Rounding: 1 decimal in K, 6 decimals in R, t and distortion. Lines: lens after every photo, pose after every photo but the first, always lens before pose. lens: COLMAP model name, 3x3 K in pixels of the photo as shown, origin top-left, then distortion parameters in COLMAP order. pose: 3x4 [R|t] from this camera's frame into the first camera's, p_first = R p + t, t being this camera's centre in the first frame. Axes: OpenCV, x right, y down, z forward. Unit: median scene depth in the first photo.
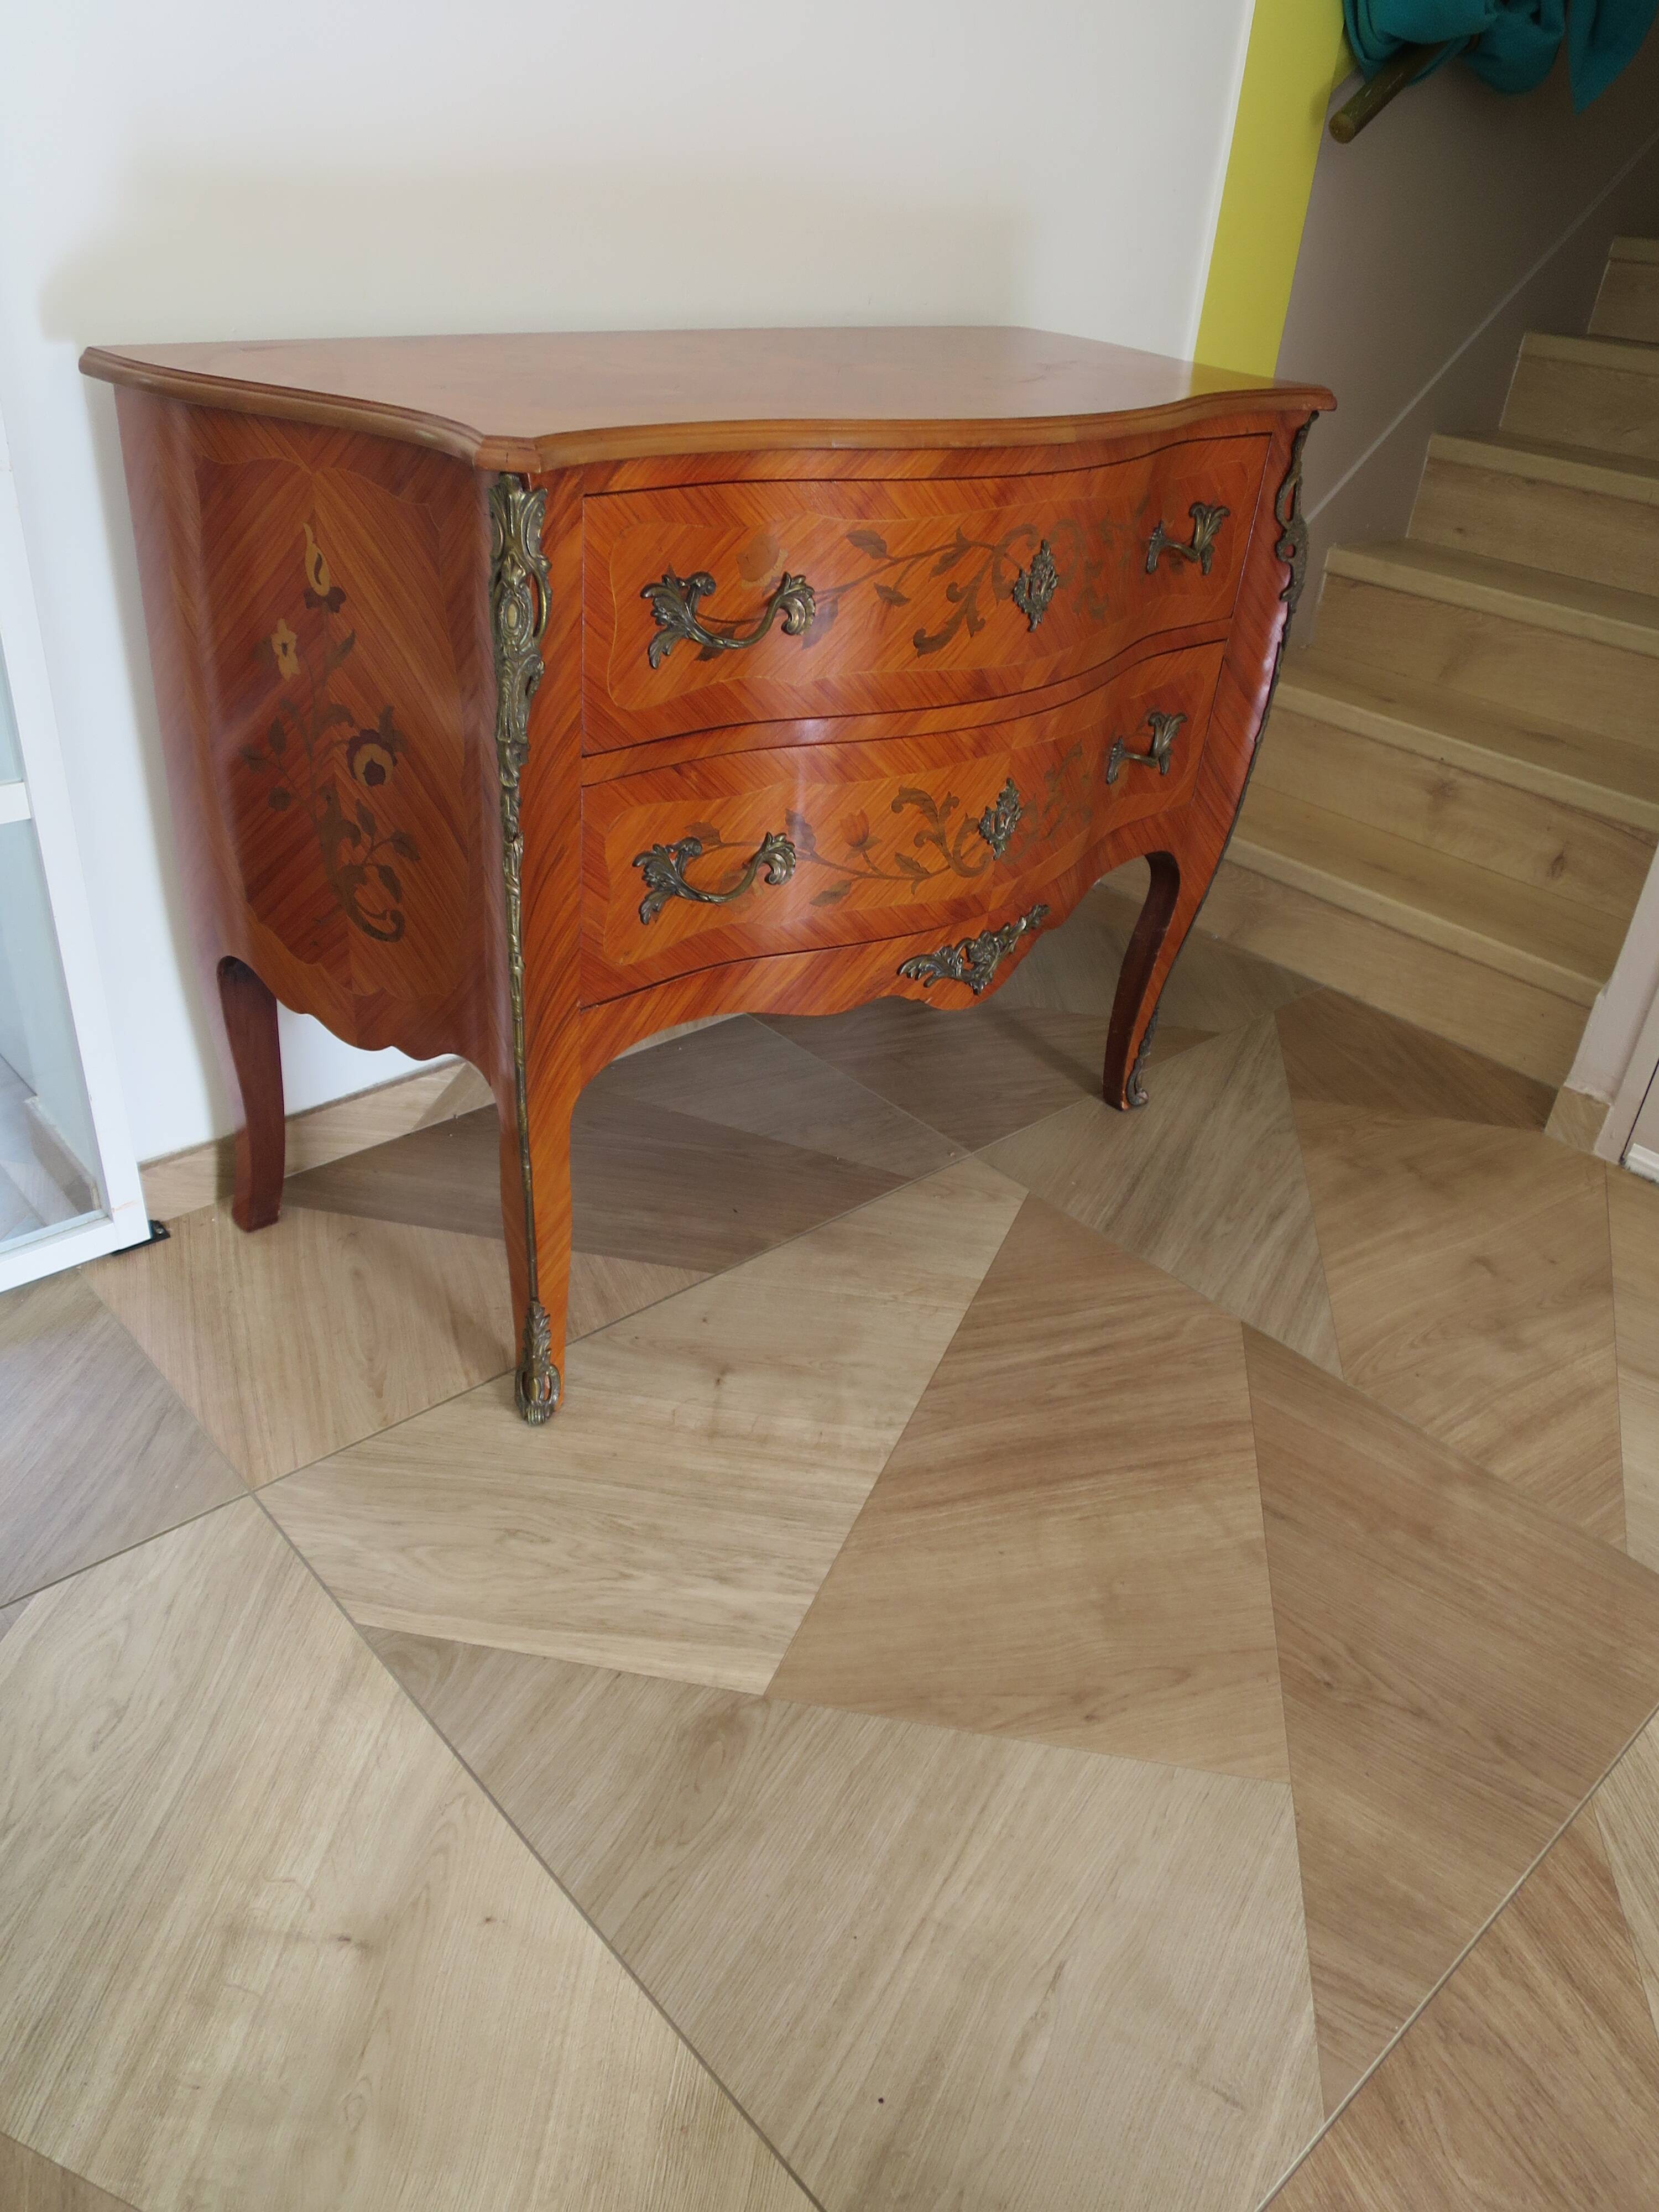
lens RADIAL K [[1589.7, 0, 834.6], [0, 1589.7, 1097.1], [0, 0, 1]] dist [-0.043766, 0.012777]
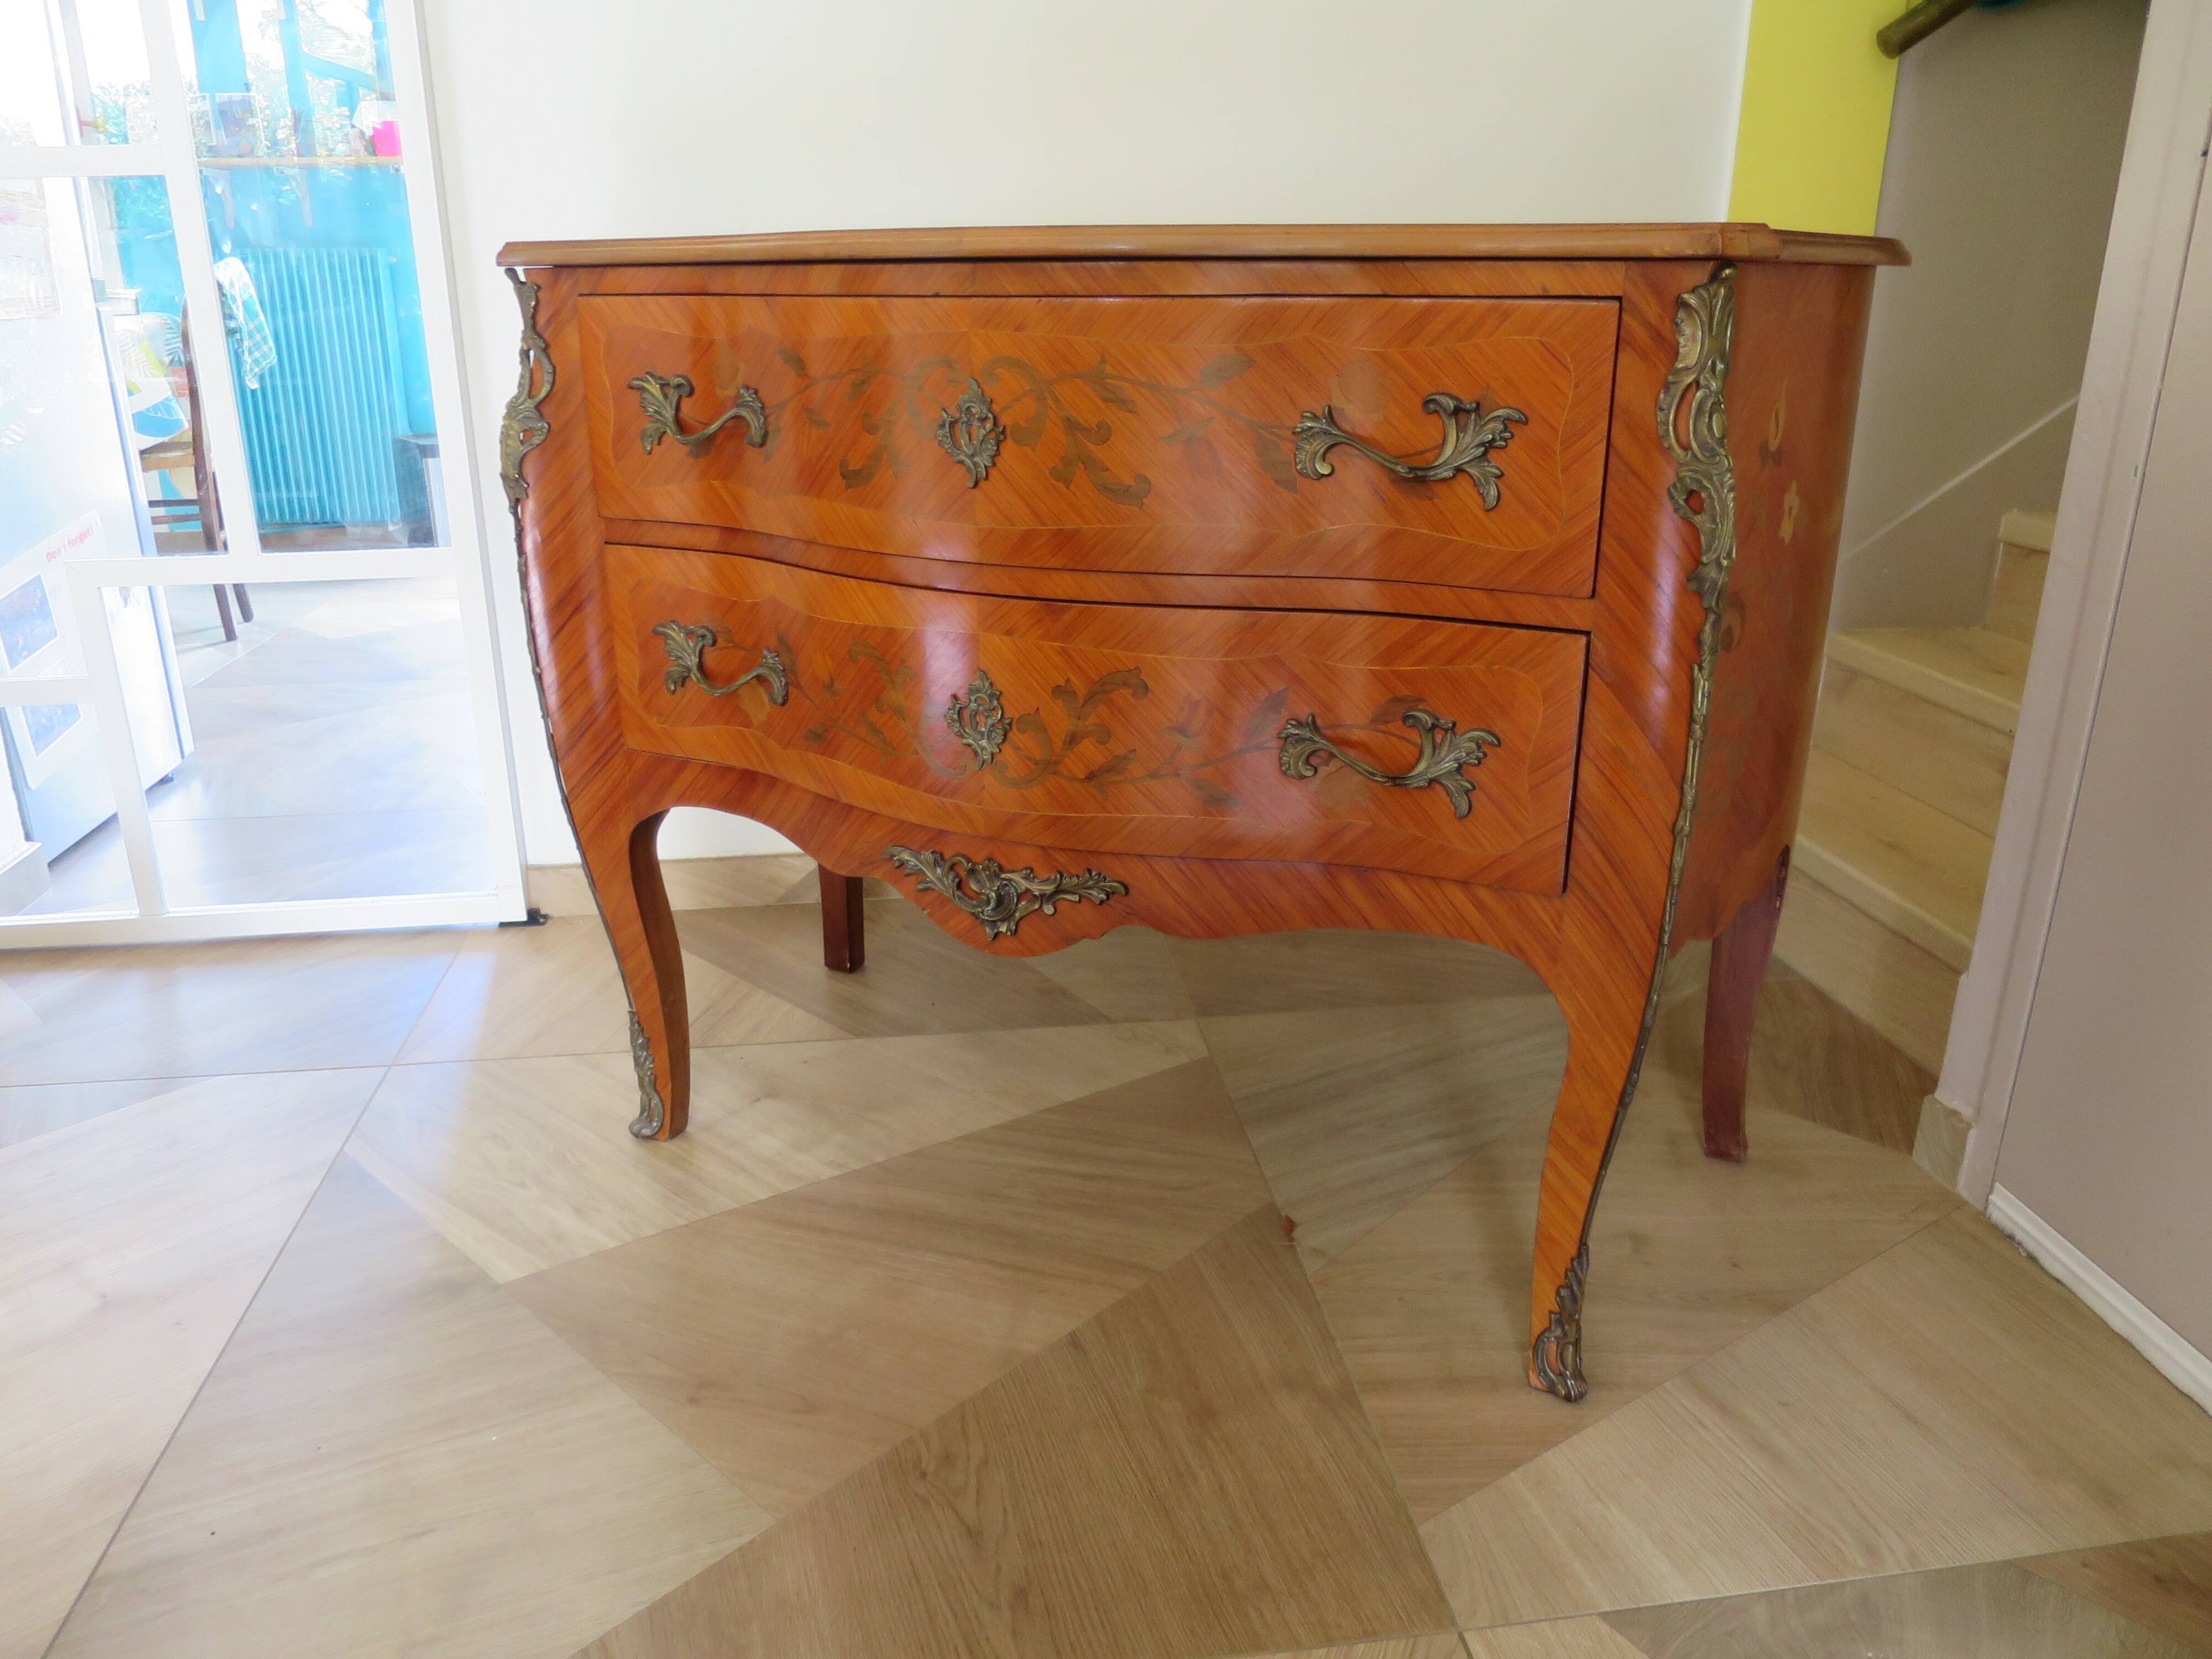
lens RADIAL K [[1589.7, 0, 1106.0], [0, 1589.7, 830.1], [0, 0, 1]] dist [-0.043766, 0.012777]
pose [[0.821524, 0.118316, -0.557764, 0.787445], [-0.241064, 0.958576, -0.151723, 0.118379], [0.516708, 0.259101, 0.816015, 0.196921]]
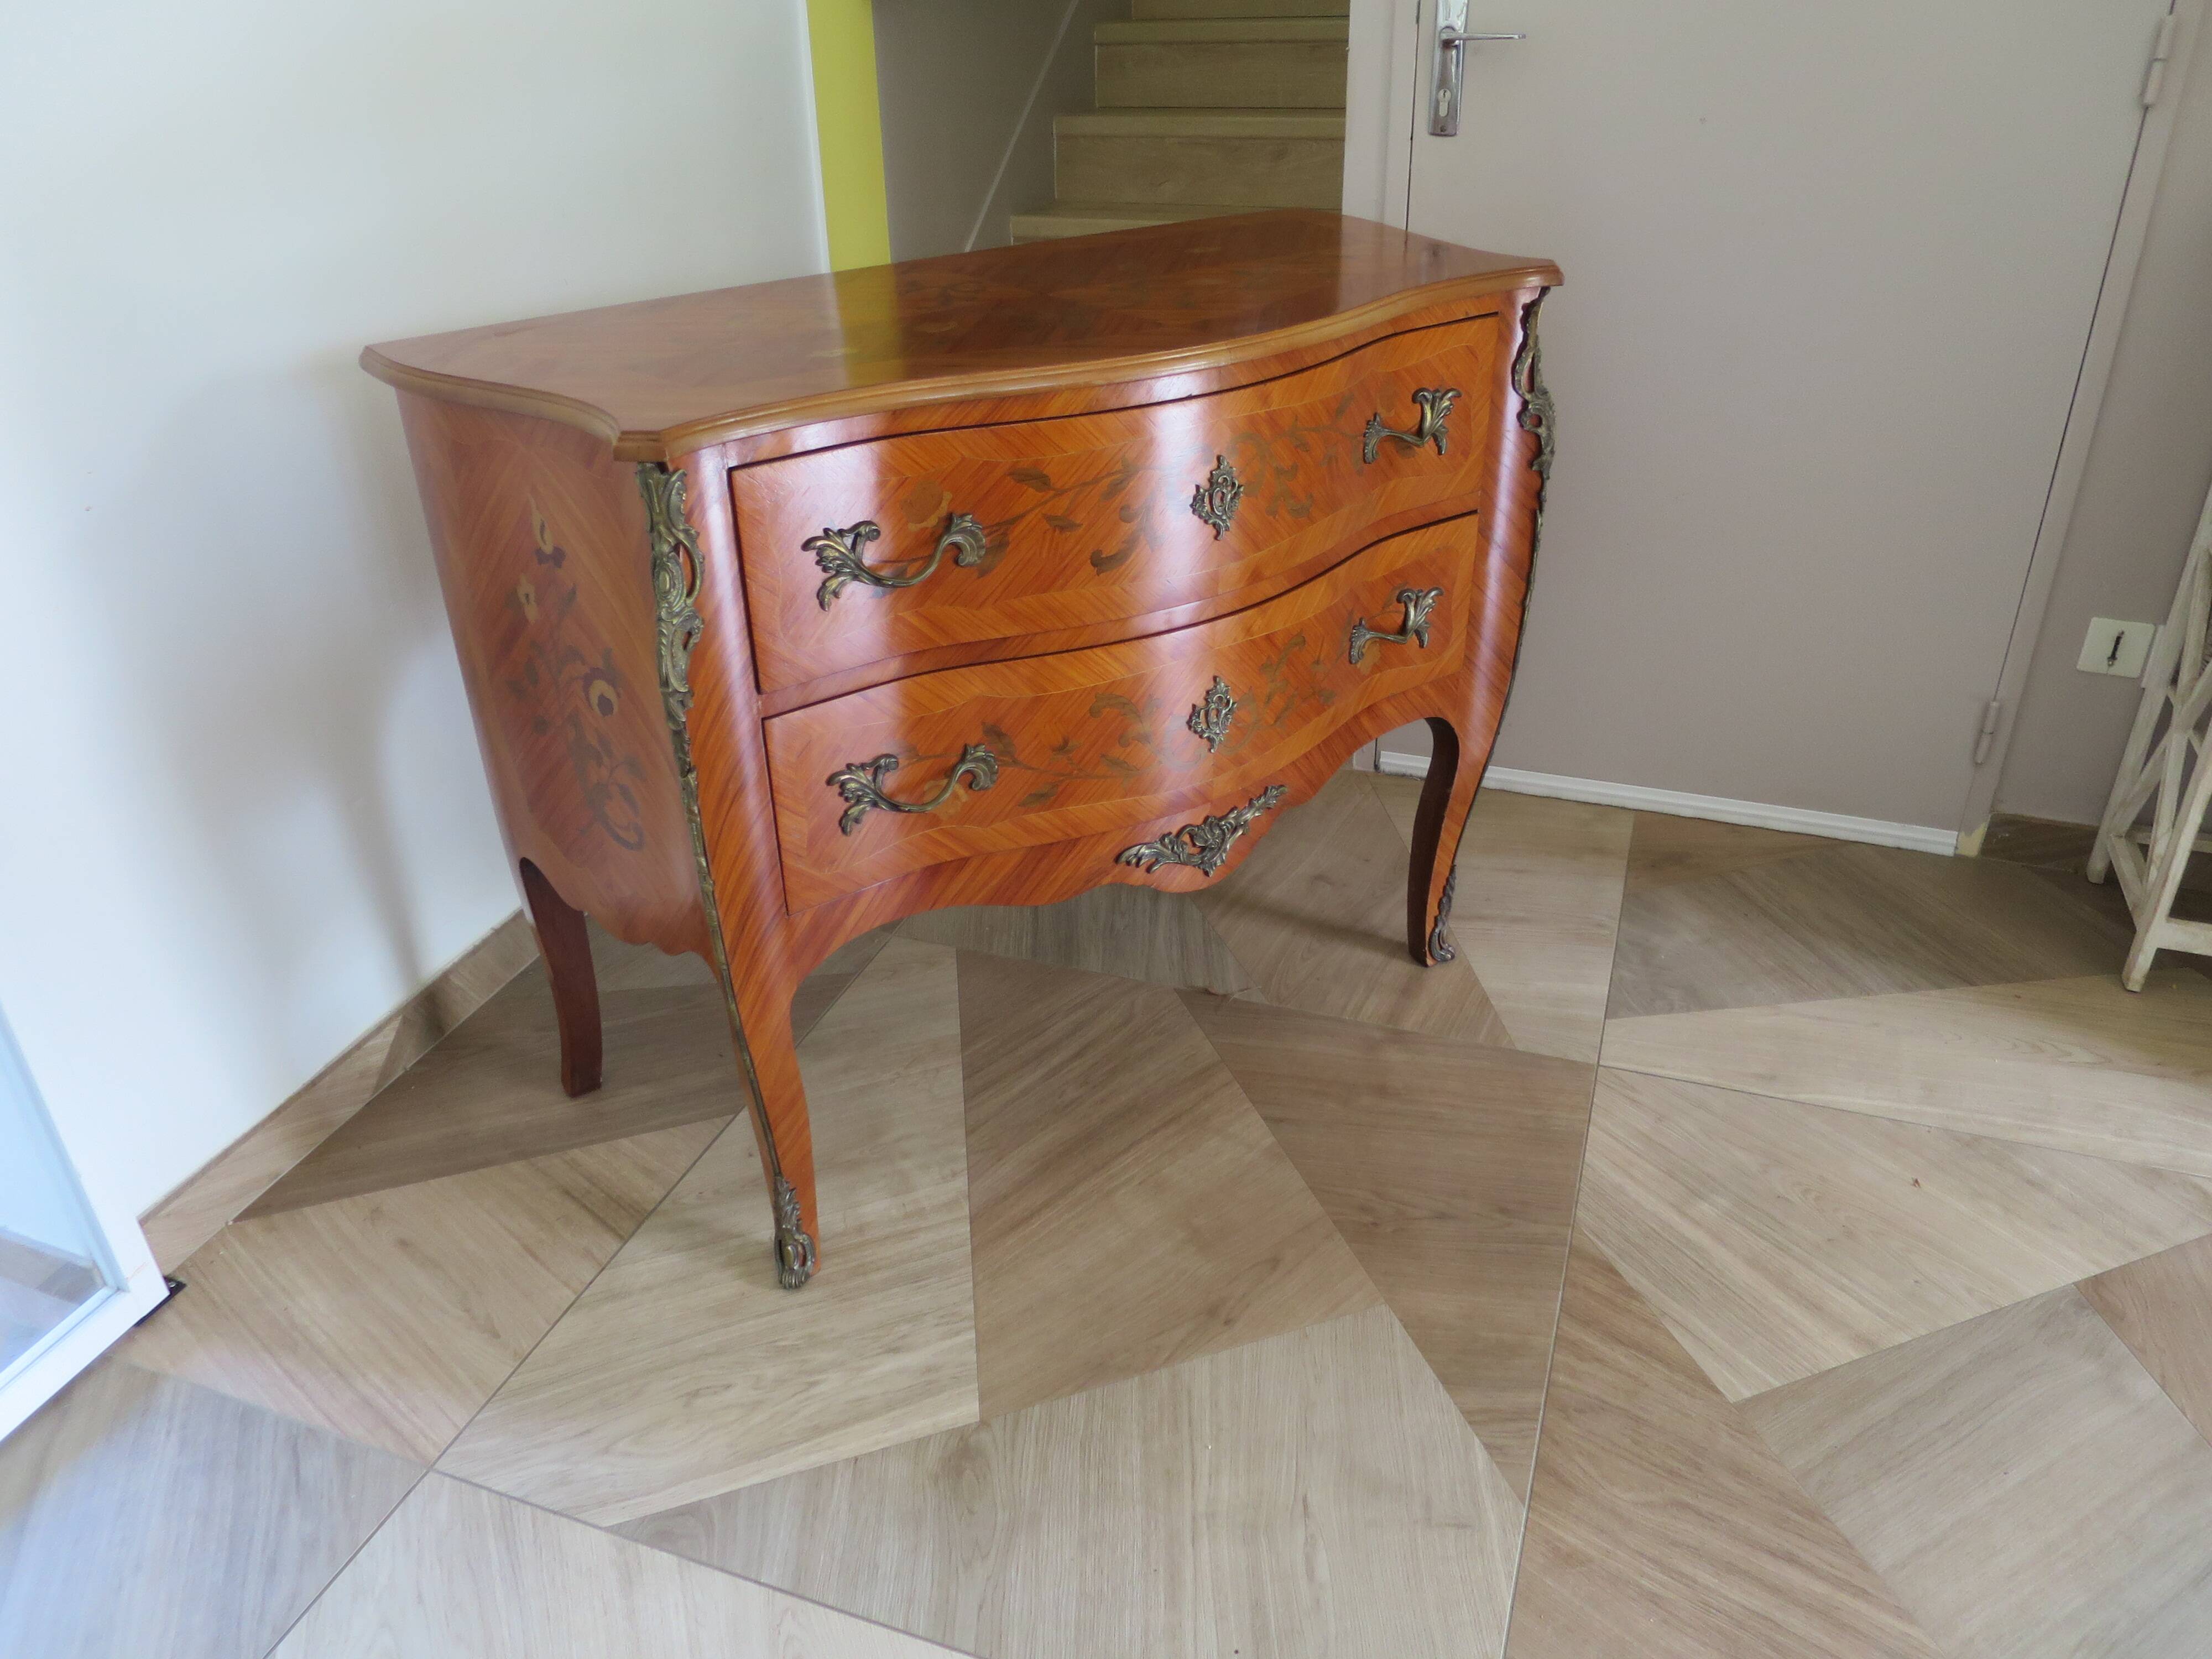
lens RADIAL K [[1589.7, 0, 1093.7], [0, 1589.7, 827.0], [0, 0, 1]] dist [-0.043766, 0.012777]
pose [[0.883921, -0.307998, 0.351881, -0.214592], [0.316706, 0.947909, 0.034132, -0.039790], [-0.344064, 0.081273, 0.935422, -0.125556]]
